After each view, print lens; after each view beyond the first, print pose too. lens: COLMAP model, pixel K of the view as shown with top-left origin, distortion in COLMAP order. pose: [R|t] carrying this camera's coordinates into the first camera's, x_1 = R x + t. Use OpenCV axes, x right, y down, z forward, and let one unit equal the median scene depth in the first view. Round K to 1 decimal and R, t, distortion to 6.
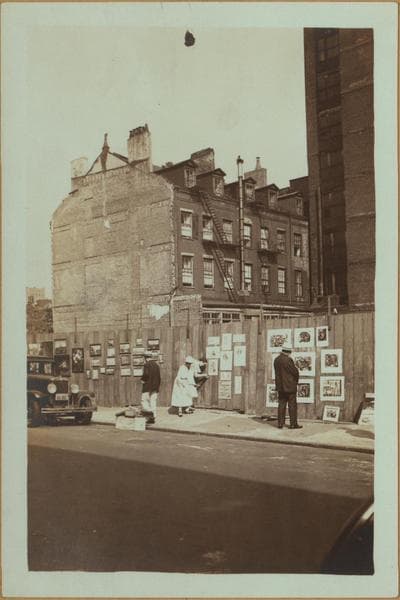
lens RADIAL K [[668.6, 0, 197.9], [0, 668.6, 356.9], [0, 0, 1]] dist [-0.005194, -0.011638]
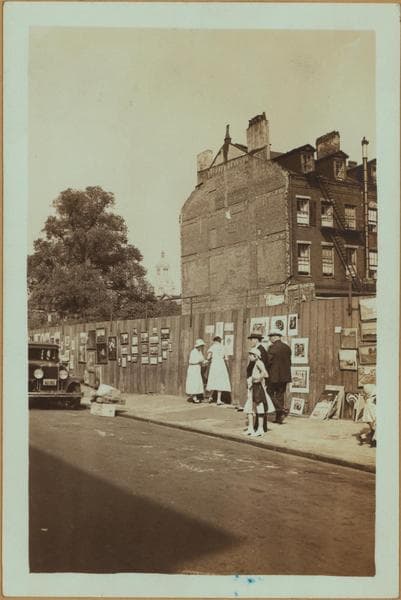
lens RADIAL K [[668.6, 0, 198.4], [0, 668.6, 356.9], [0, 0, 1]] dist [-0.005194, -0.011638]
pose [[0.960677, 0.012325, -0.277395, 0.109556], [-0.008482, 0.999851, 0.015048, 0.000662], [0.277539, -0.012103, 0.960638, 0.016523]]
